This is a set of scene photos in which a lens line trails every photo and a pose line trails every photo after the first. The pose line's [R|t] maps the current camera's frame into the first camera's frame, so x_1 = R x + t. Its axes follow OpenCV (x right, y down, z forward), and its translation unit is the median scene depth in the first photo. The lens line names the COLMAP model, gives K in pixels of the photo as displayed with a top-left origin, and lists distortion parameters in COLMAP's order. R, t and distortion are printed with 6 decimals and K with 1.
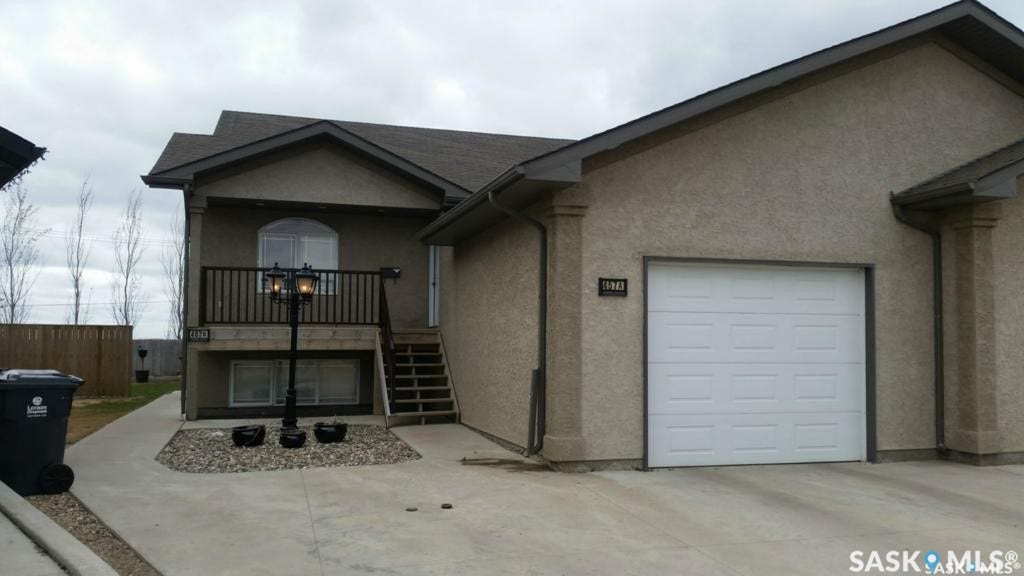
lens RADIAL K [[824.2, 0, 514.2], [0, 824.2, 293.0], [0, 0, 1]] dist [0.003039, 0.000468]
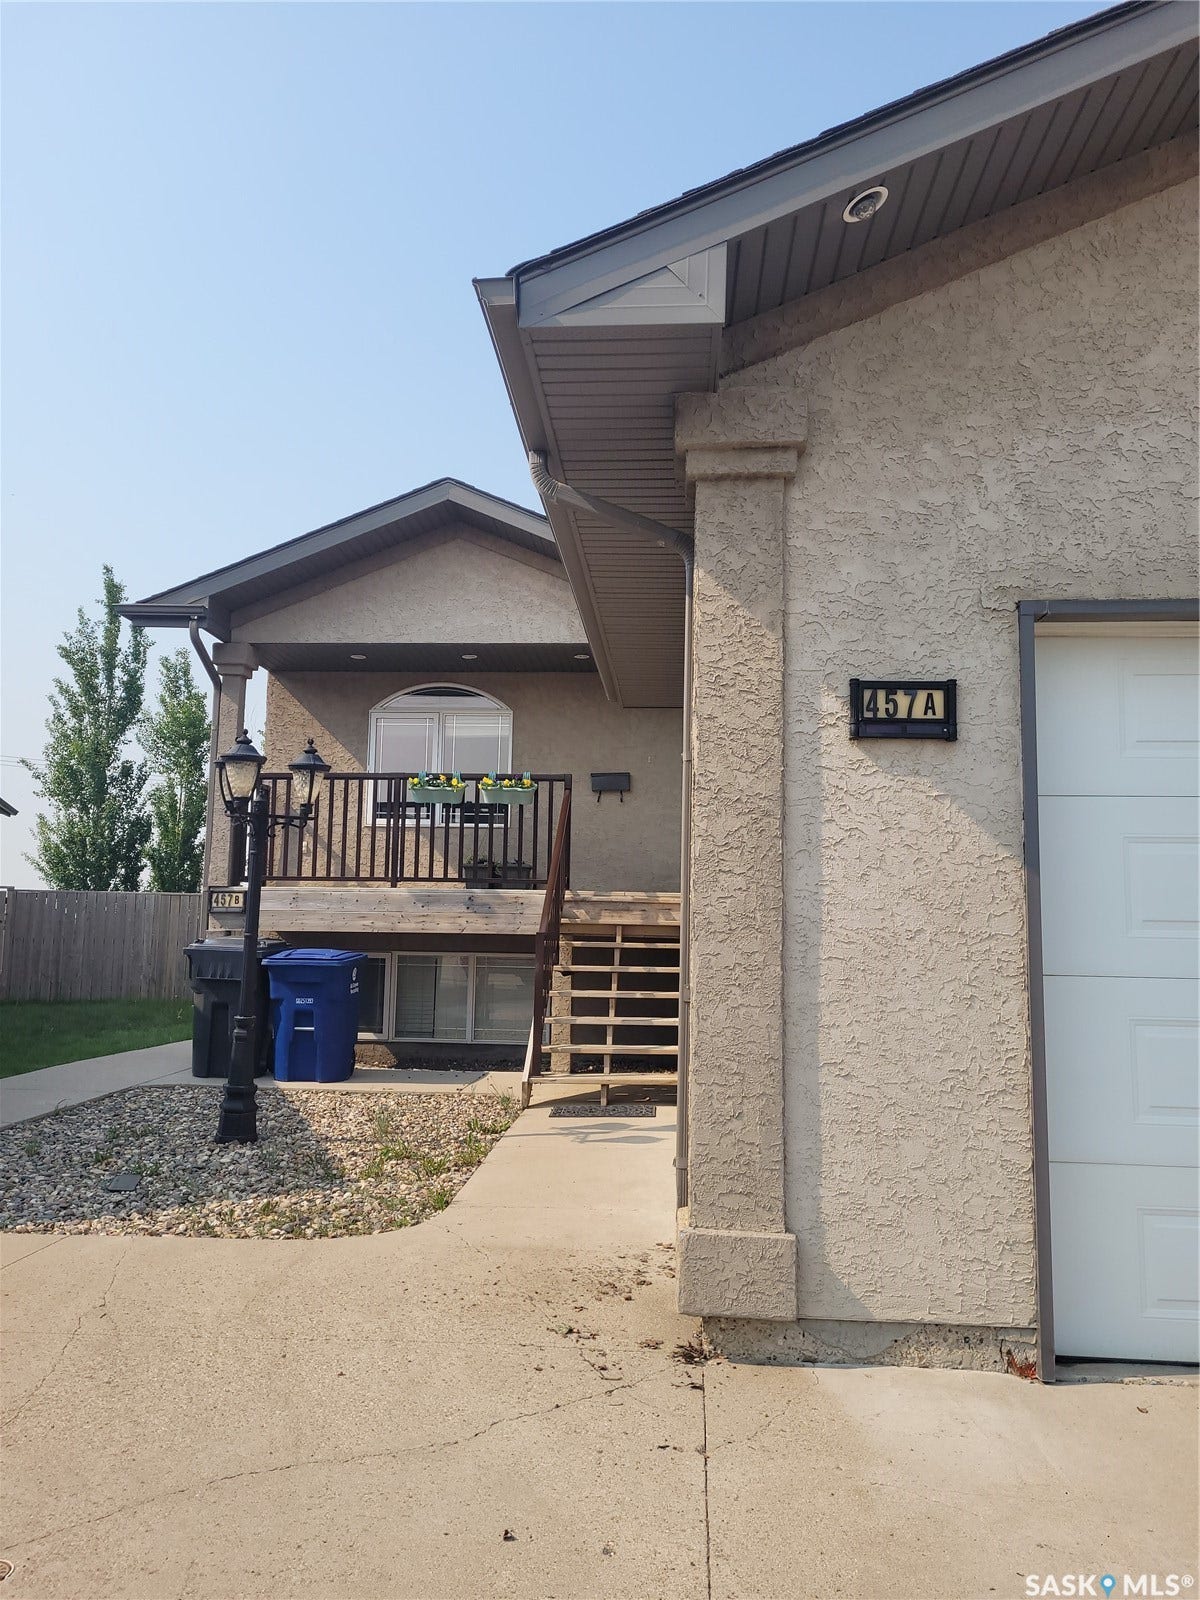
lens RADIAL K [[1161.2, 0, 594.5], [0, 1161.2, 787.9], [0, 0, 1]] dist [0.010295, 0.001261]
pose [[0.930042, -0.031609, -0.366091, 0.167110], [0.005791, 0.997430, -0.071409, 0.048998], [0.367407, 0.064294, 0.927835, 0.577102]]
